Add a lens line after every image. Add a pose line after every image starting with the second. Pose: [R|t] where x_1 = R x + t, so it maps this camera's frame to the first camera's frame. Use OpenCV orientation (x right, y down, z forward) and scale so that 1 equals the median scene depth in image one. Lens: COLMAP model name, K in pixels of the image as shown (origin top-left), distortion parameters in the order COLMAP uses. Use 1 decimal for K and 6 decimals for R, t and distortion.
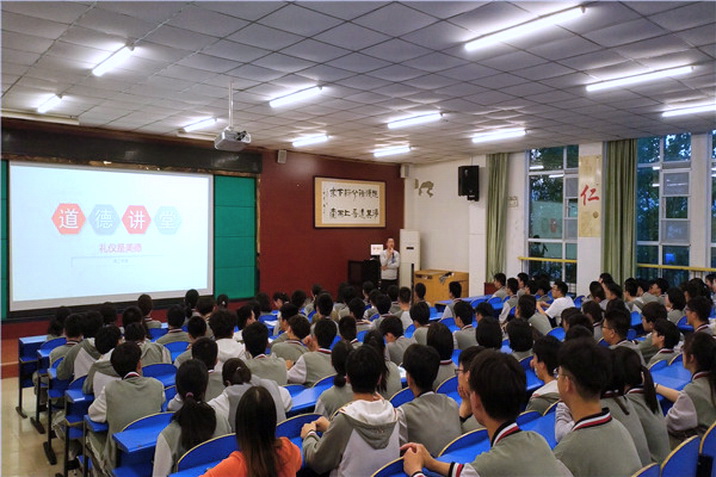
lens RADIAL K [[538.6, 0, 358.0], [0, 538.6, 238.5], [0, 0, 1]] dist [0.079278, -0.134028]
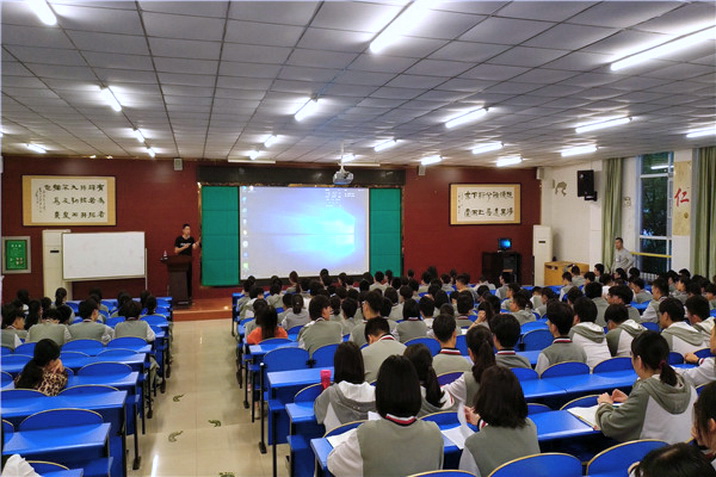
lens RADIAL K [[538.6, 0, 358.0], [0, 538.6, 238.5], [0, 0, 1]] dist [0.079278, -0.134028]
pose [[0.915548, 0.010771, -0.402064, 0.246442], [-0.000993, 0.999699, 0.024519, -0.020780], [0.402207, -0.022049, 0.915283, -0.247917]]
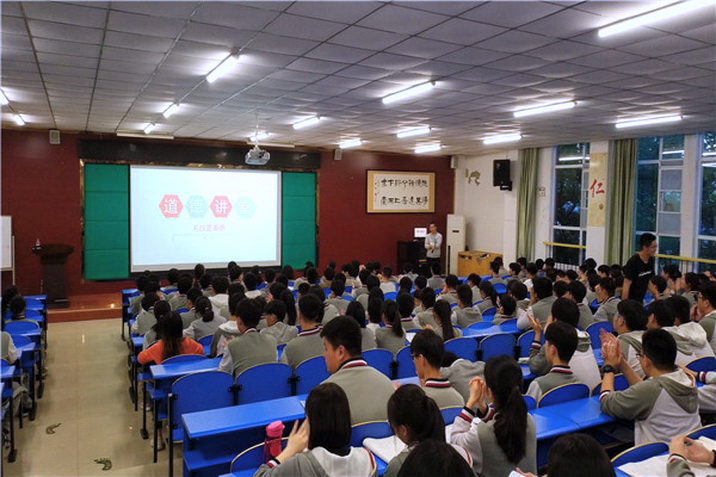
lens RADIAL K [[538.6, 0, 358.0], [0, 538.6, 238.5], [0, 0, 1]] dist [0.079278, -0.134028]
pose [[0.974208, 0.024772, -0.224289, 0.184488], [-0.014469, 0.998768, 0.047462, -0.021838], [0.225189, -0.042993, 0.973366, -0.175010]]
